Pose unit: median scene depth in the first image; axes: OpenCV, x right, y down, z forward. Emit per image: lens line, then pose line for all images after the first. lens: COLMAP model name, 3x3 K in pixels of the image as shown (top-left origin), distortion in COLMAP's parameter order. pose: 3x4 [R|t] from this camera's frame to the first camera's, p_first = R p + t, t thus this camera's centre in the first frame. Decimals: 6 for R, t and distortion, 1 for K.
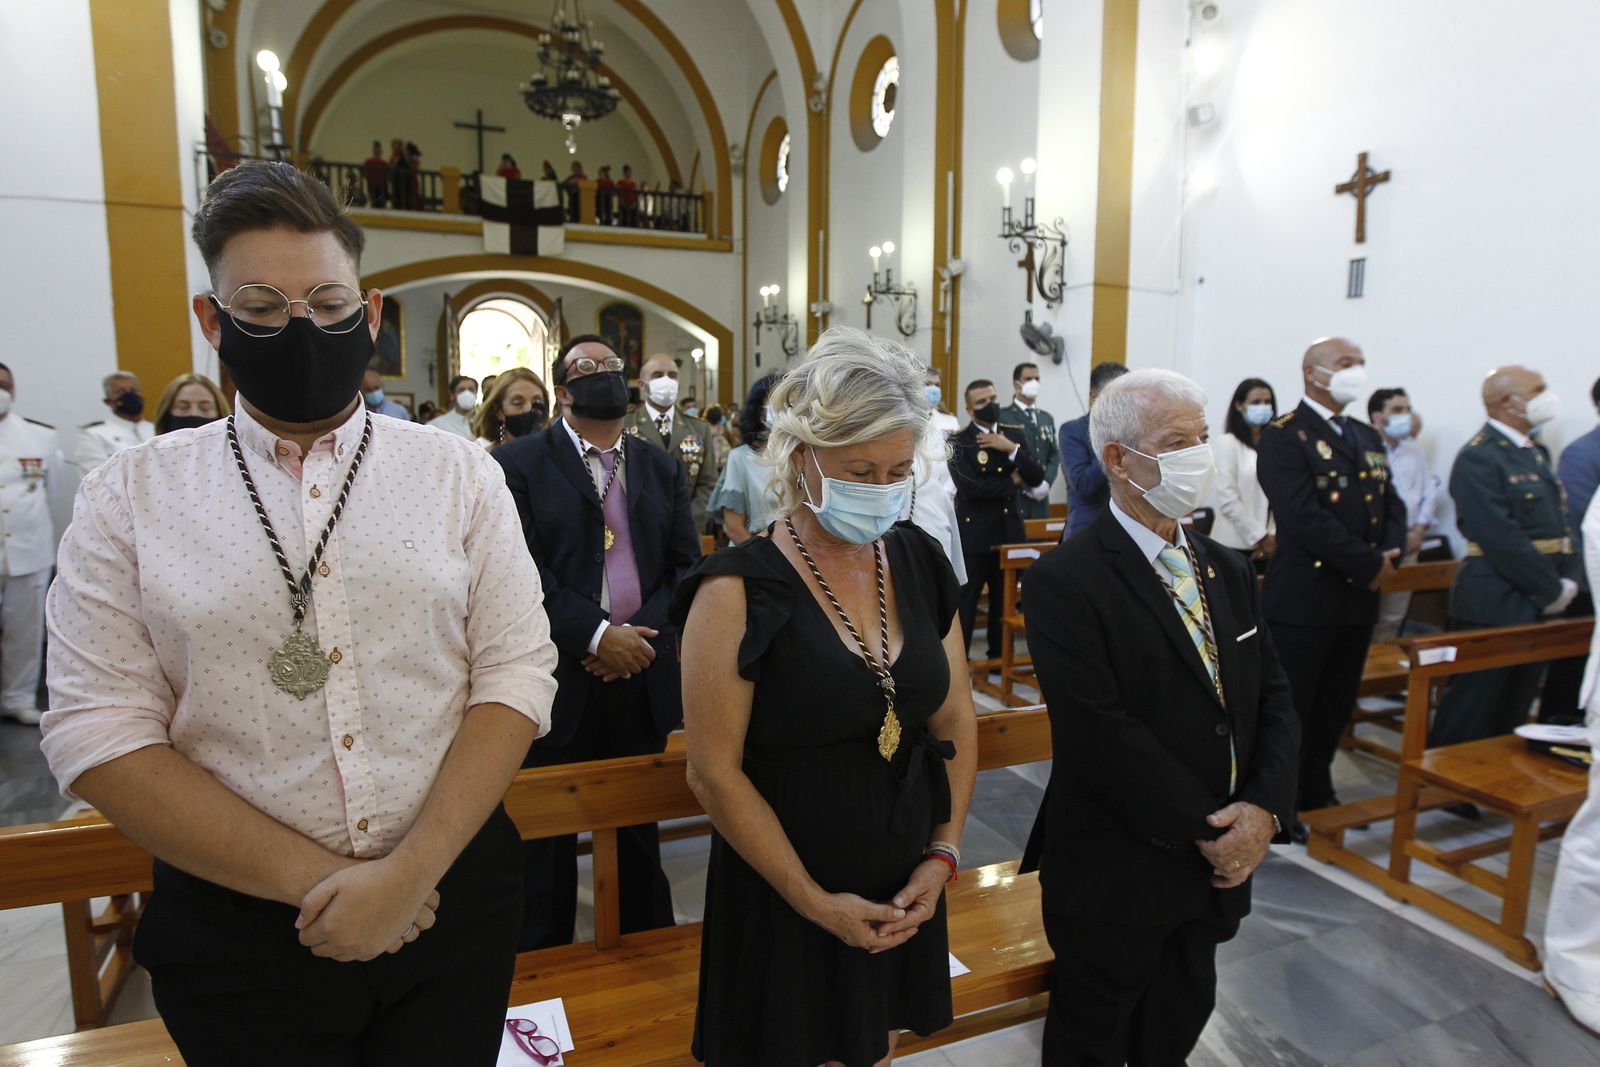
lens RADIAL K [[1004.7, 0, 783.6], [0, 1004.7, 531.2], [0, 0, 1]] dist [-0.040605, 0.032980]
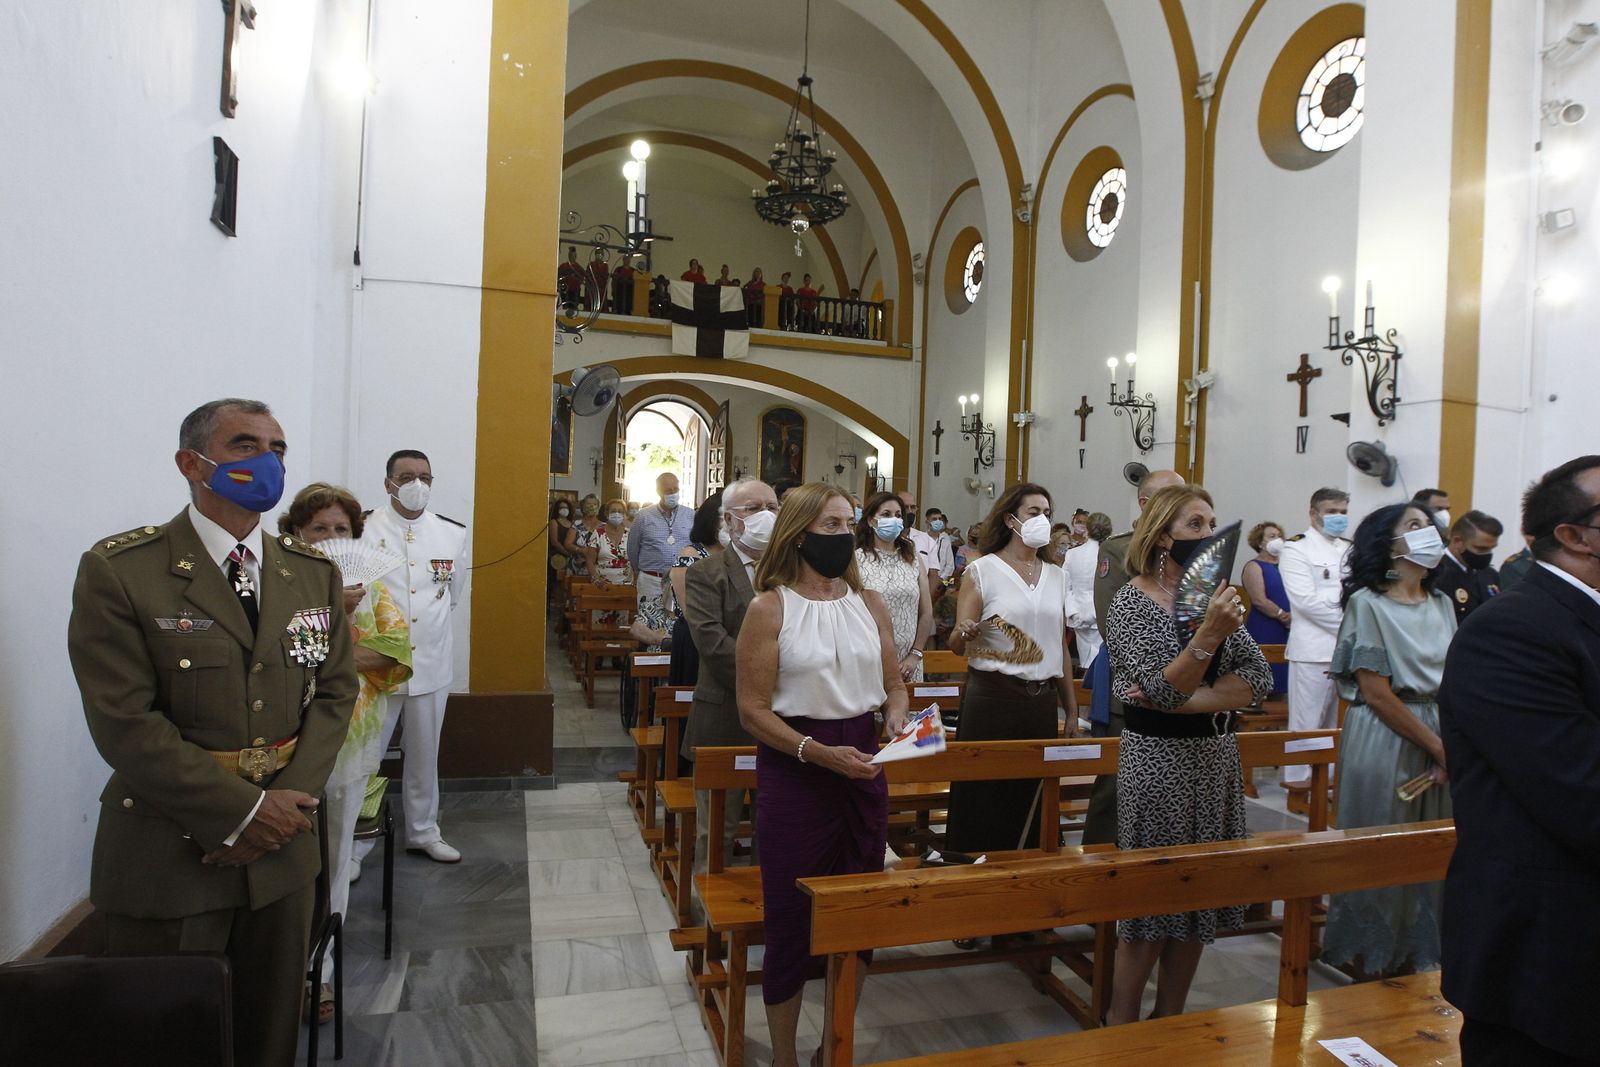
lens RADIAL K [[1004.7, 0, 784.6], [0, 1004.7, 525.3], [0, 0, 1]] dist [-0.040605, 0.032980]
pose [[0.996006, 0.033127, -0.082917, -0.105827], [-0.042048, 0.993232, -0.108269, -0.005644], [0.078769, 0.111324, 0.990658, 0.035552]]
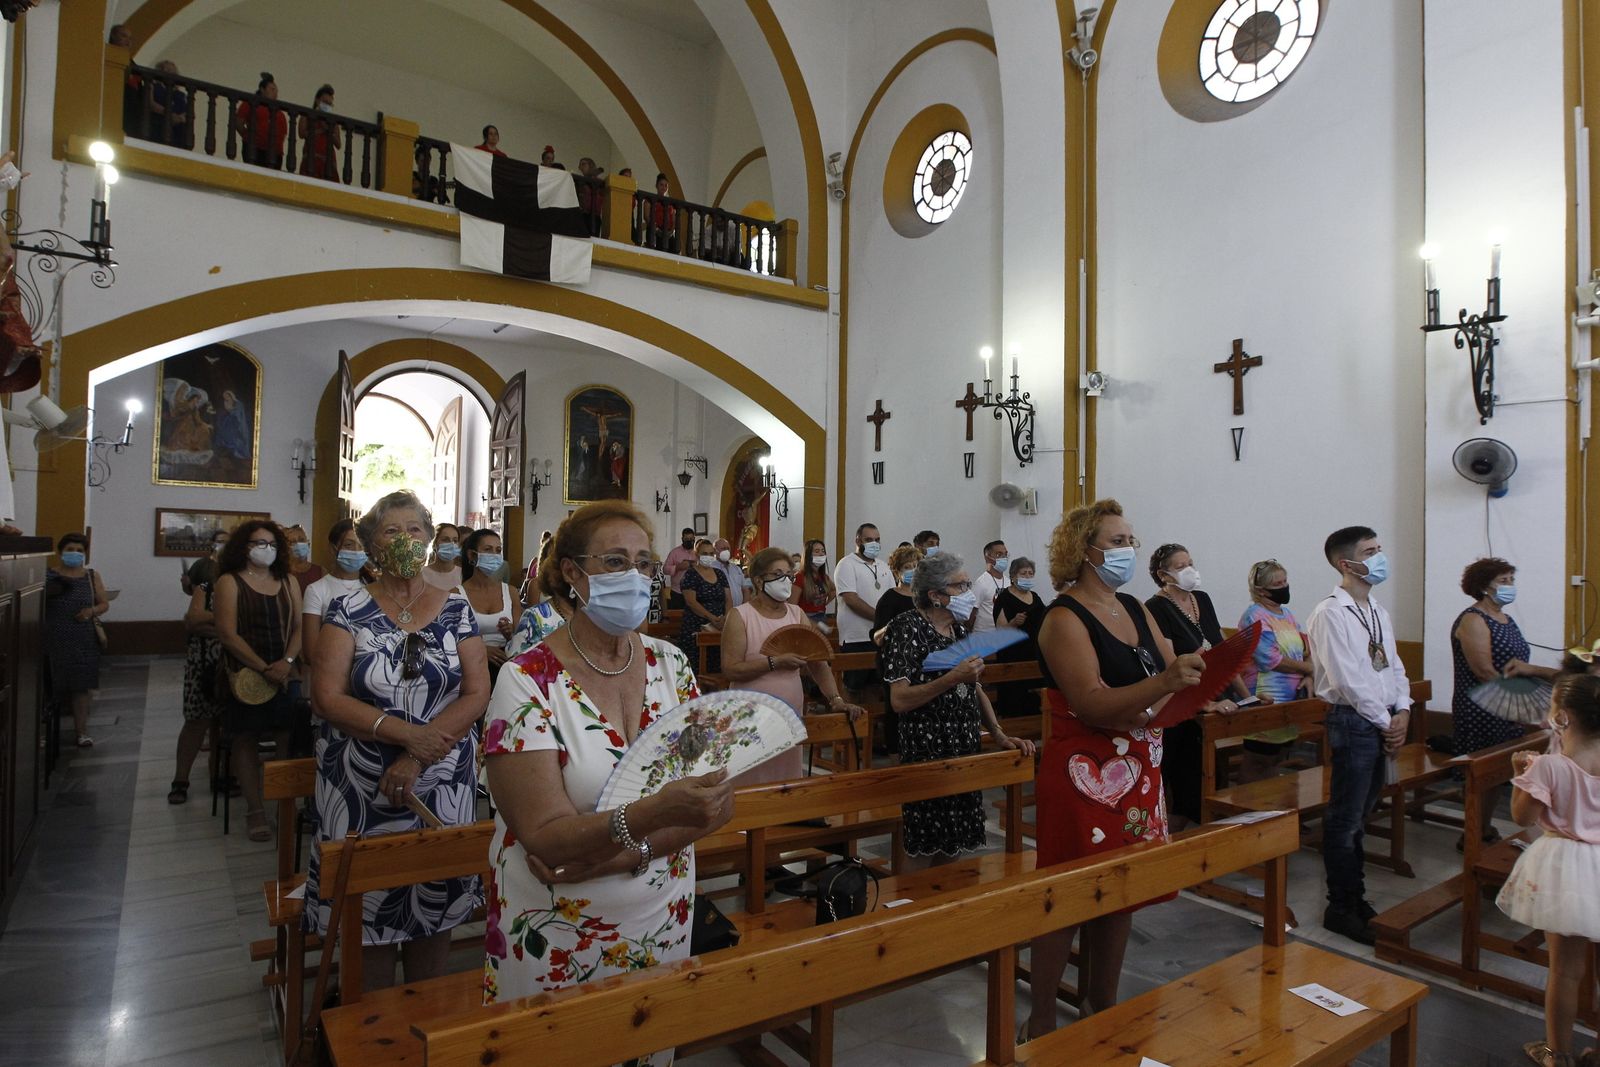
lens RADIAL K [[1000.0, 0, 788.7], [0, 1000.0, 528.9], [0, 0, 1]] dist [-0.002270, 0.001664]
pose [[0.977144, 0.017103, 0.211888, -0.253747], [0.011579, 0.990996, -0.133386, -0.059594], [-0.212261, 0.132791, 0.968149, 0.467601]]
